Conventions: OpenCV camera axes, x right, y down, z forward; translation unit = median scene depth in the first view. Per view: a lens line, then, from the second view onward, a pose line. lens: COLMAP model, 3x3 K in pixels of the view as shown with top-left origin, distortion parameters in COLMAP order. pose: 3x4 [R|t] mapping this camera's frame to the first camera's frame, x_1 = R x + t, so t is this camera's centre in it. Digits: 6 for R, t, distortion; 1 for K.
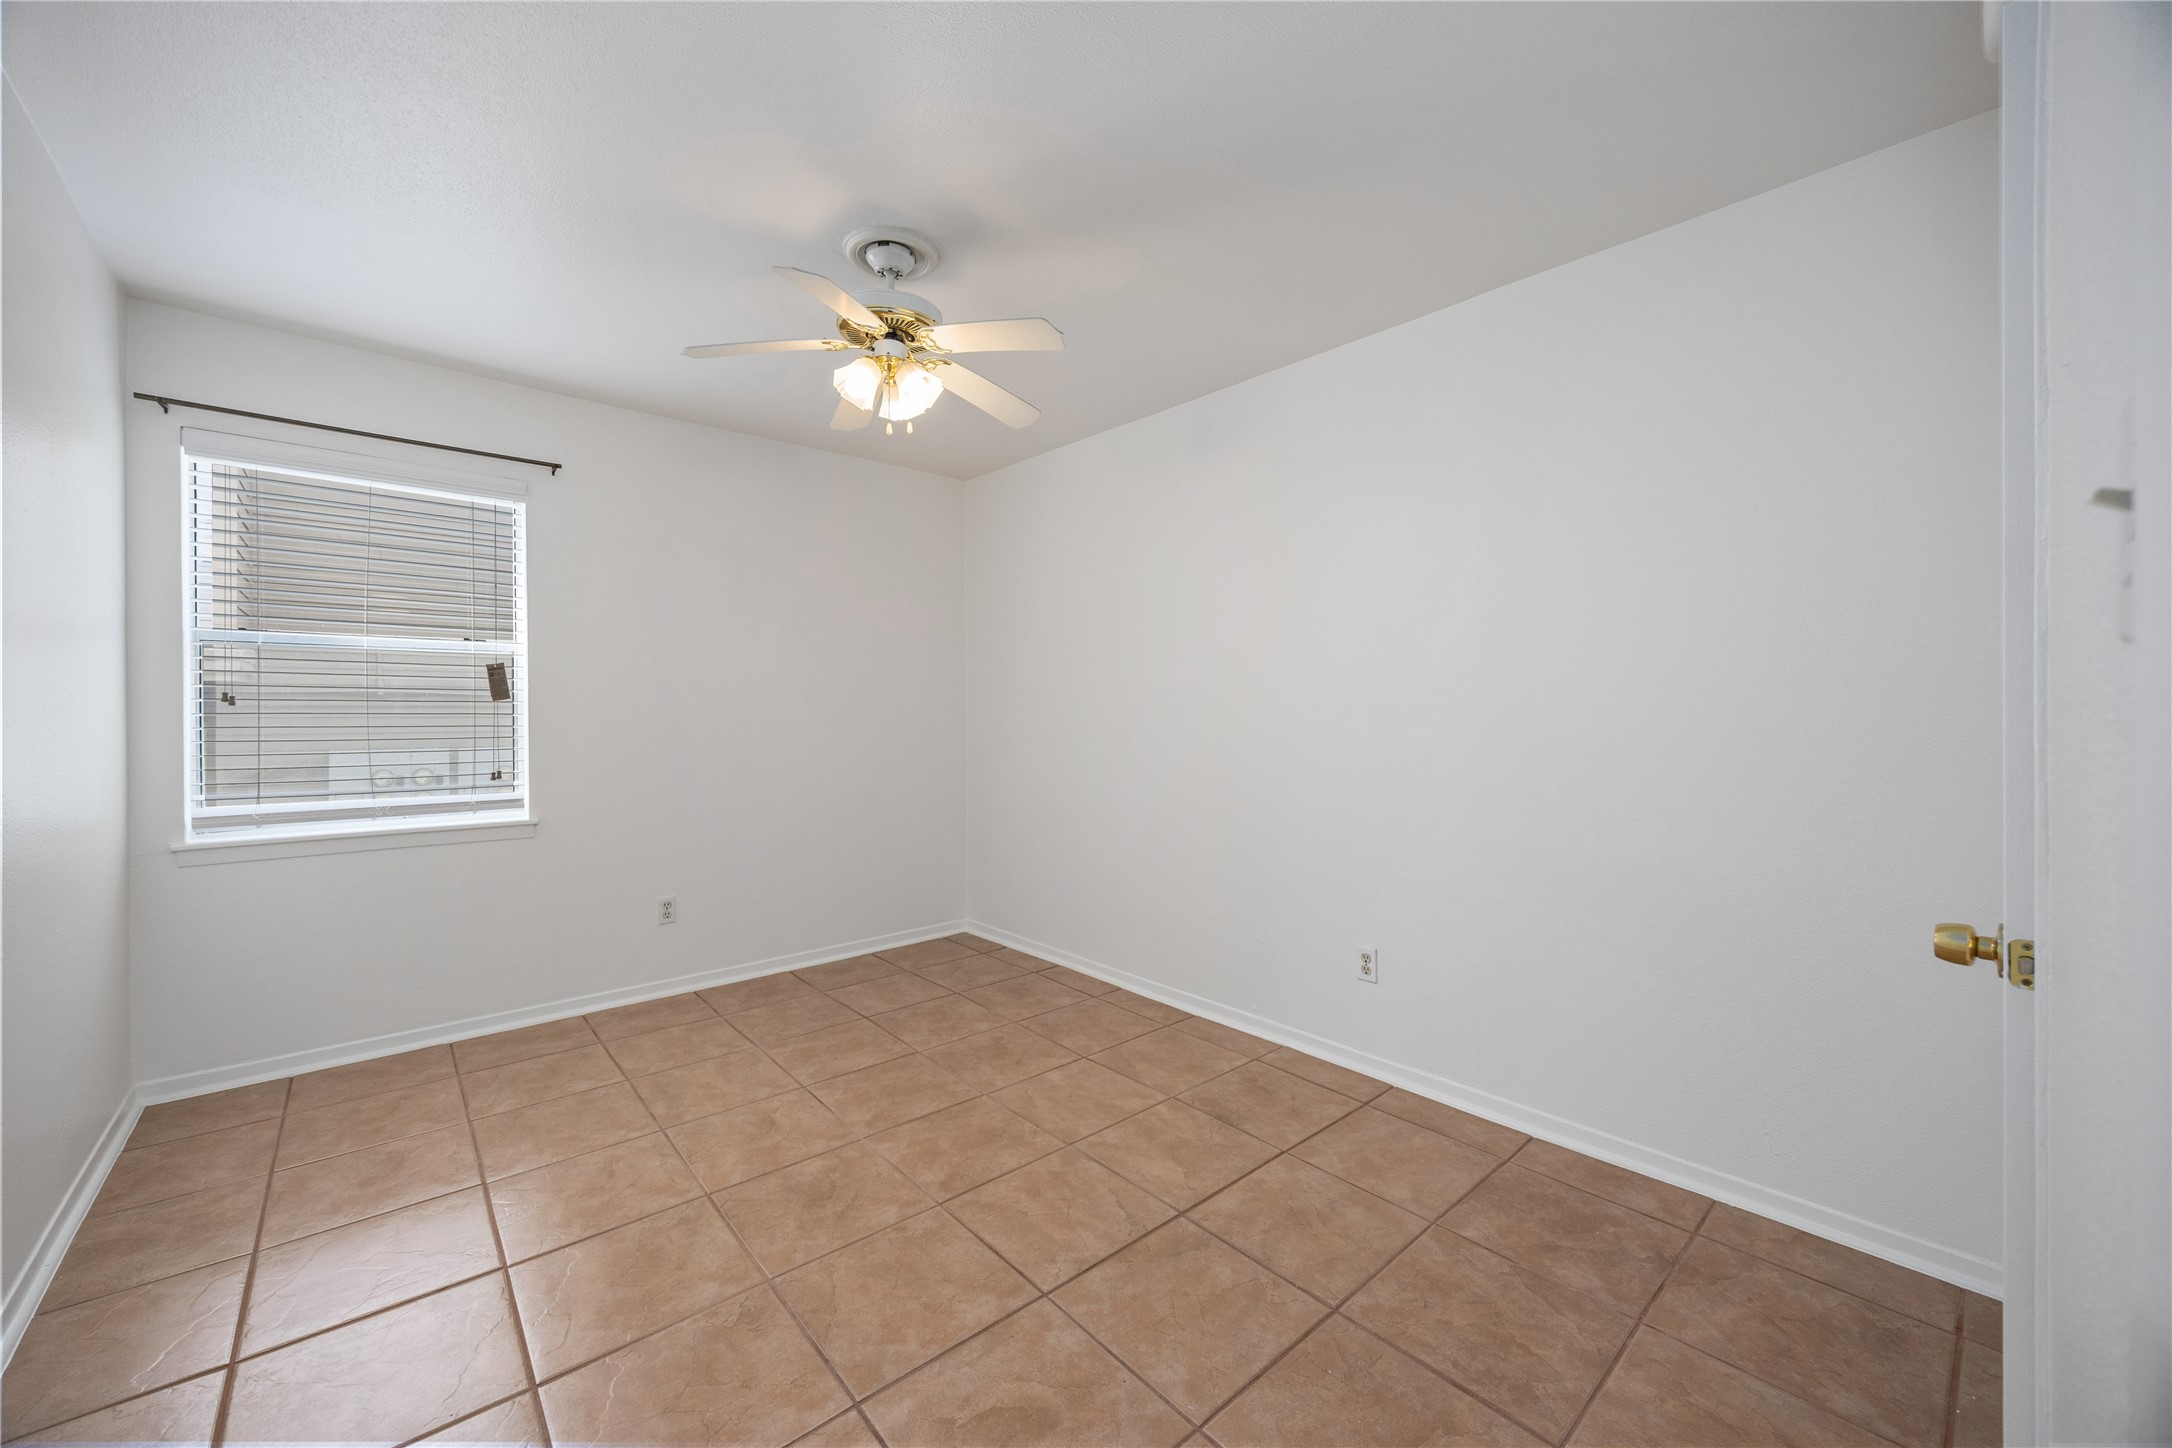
lens RADIAL K [[834.3, 0, 1088.0], [0, 834.3, 717.1], [0, 0, 1]] dist [-0.000159, -0.000018]
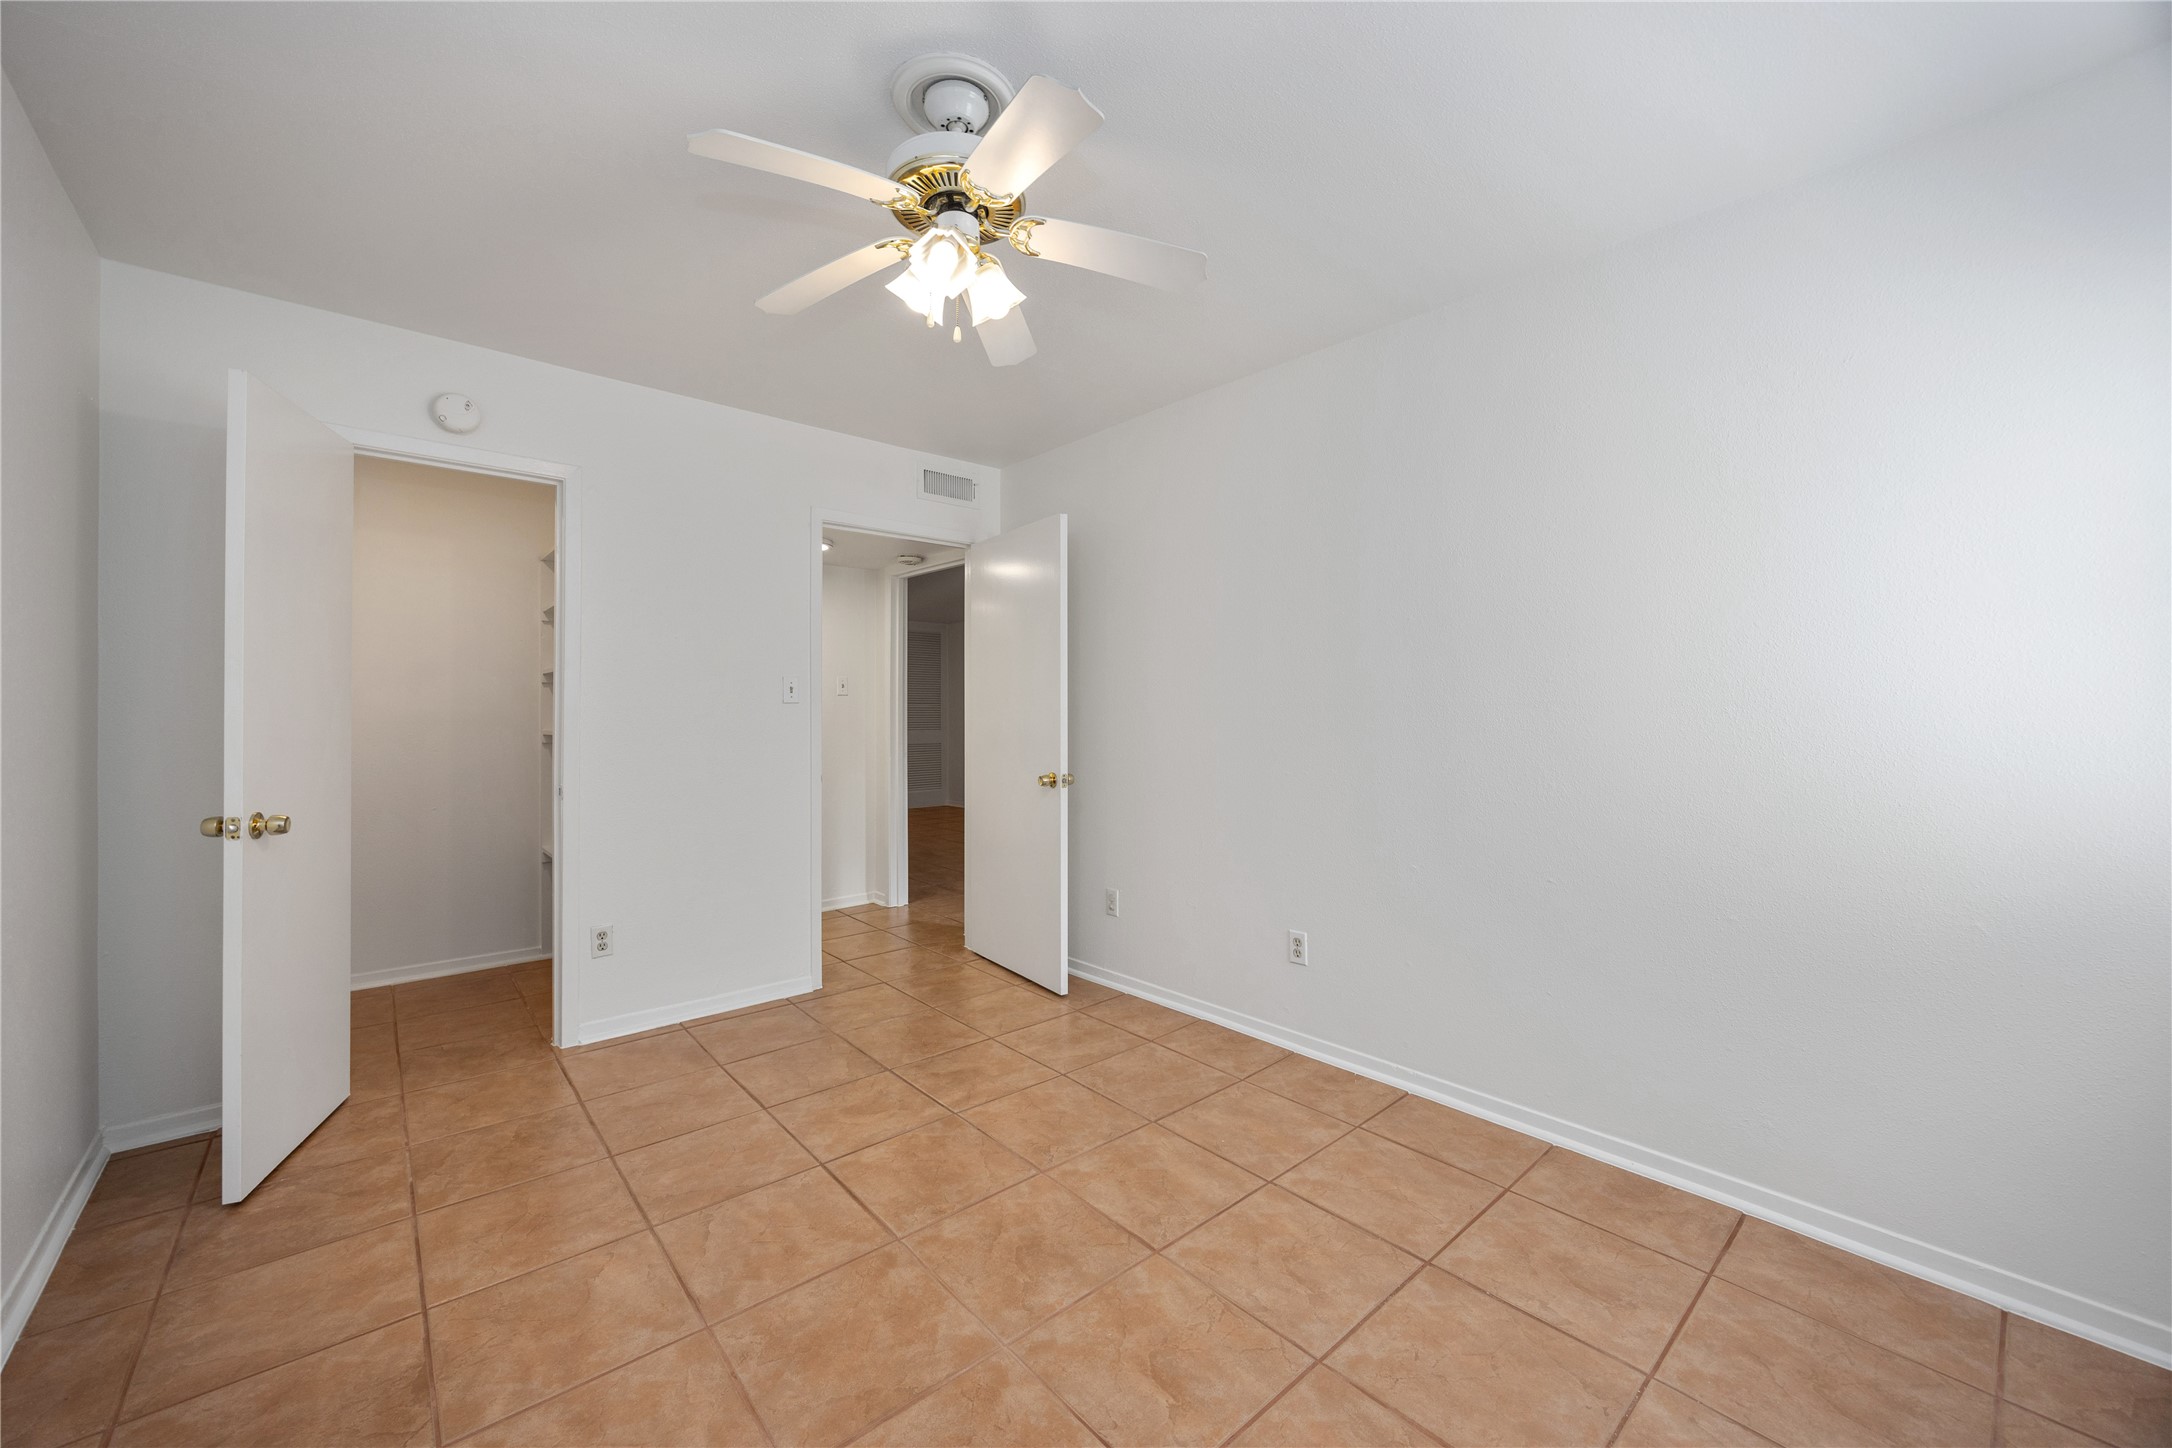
lens RADIAL K [[834.3, 0, 1085.1], [0, 834.3, 713.0], [0, 0, 1]] dist [-0.000159, -0.000018]
pose [[-0.999998, 0.002141, 0.000325, -0.381640], [0.002145, 0.999920, 0.012428, -0.016397], [-0.000299, 0.012429, -0.999923, 1.890459]]
